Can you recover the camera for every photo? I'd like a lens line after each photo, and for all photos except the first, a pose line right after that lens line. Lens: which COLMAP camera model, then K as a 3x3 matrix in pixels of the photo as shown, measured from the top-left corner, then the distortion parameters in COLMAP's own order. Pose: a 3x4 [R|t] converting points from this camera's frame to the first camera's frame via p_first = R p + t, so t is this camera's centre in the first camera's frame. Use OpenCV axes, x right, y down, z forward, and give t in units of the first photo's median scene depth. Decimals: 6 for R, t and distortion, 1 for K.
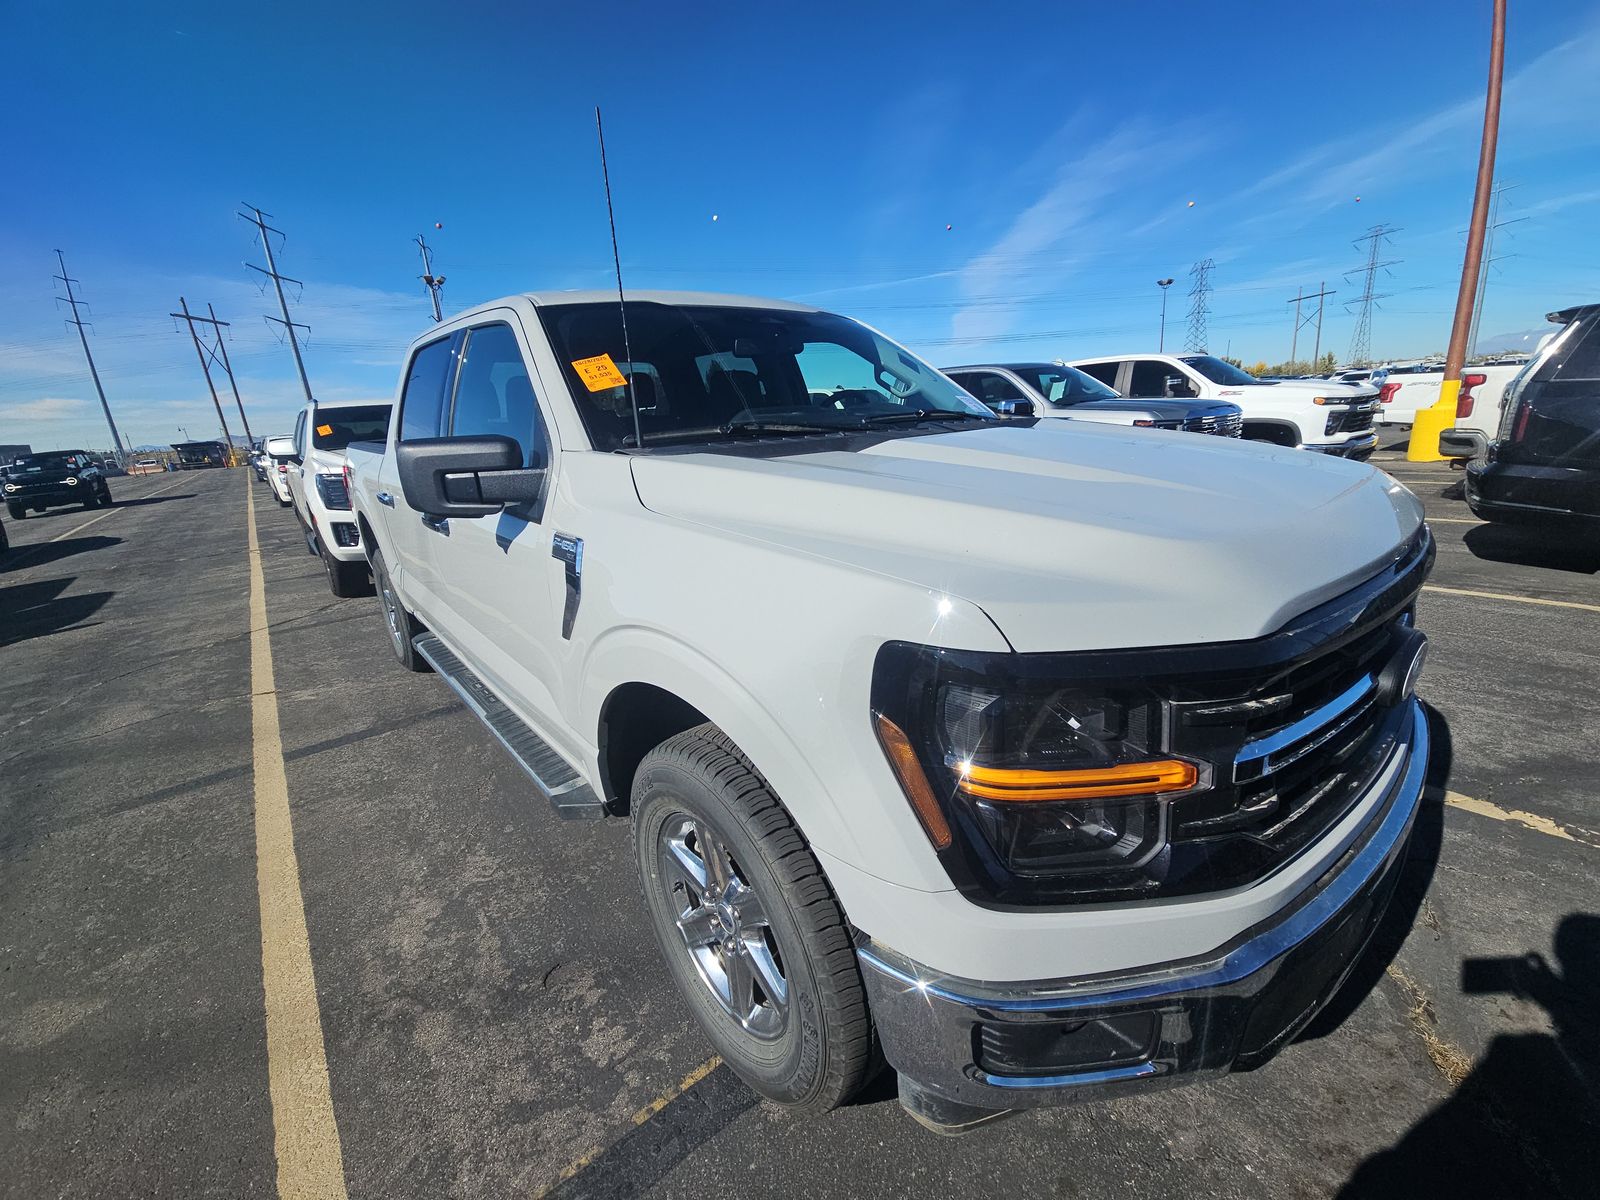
lens RADIAL K [[649.3, 0, 815.6], [0, 649.3, 605.0], [0, 0, 1]] dist [0.001781, -0.000330]
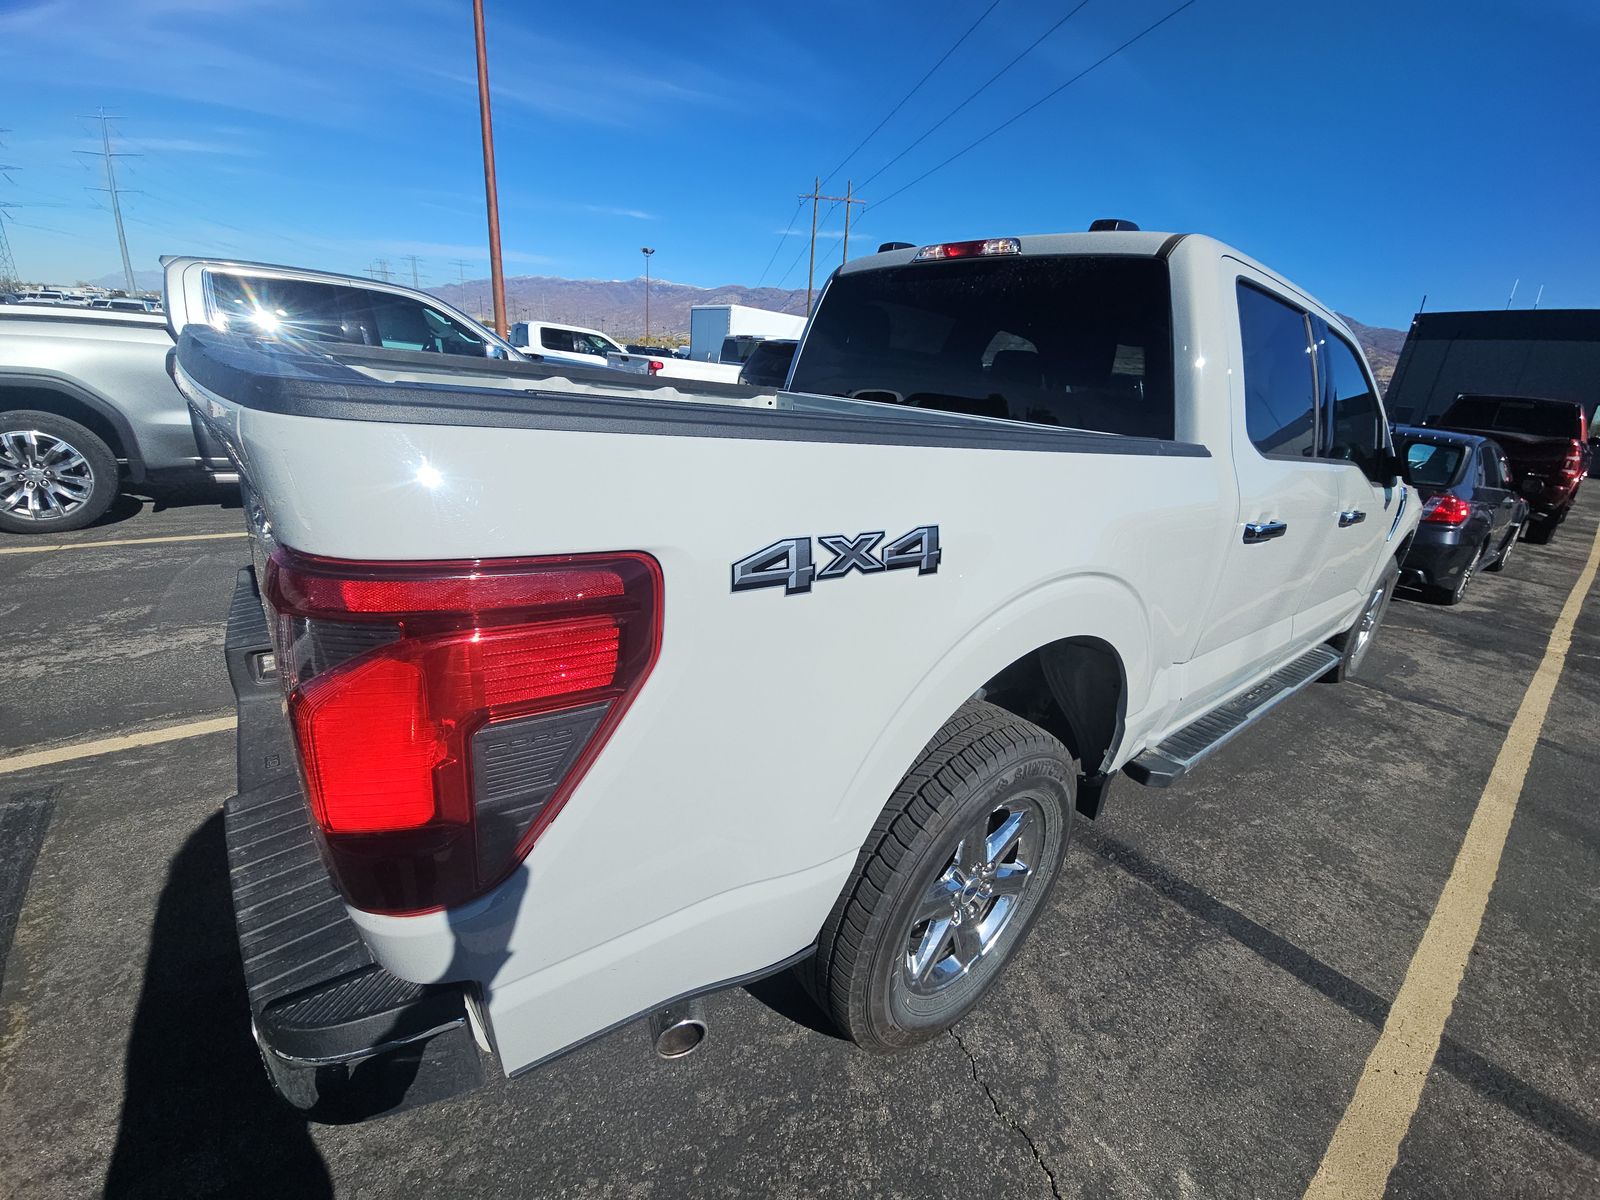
lens RADIAL K [[649.3, 0, 815.6], [0, 649.3, 605.0], [0, 0, 1]] dist [0.001781, -0.000330]
pose [[0.026430, -0.276270, 0.960717, -1.437724], [0.201787, 0.942743, 0.265550, -0.388796], [-0.979073, 0.186842, 0.080665, 1.550255]]
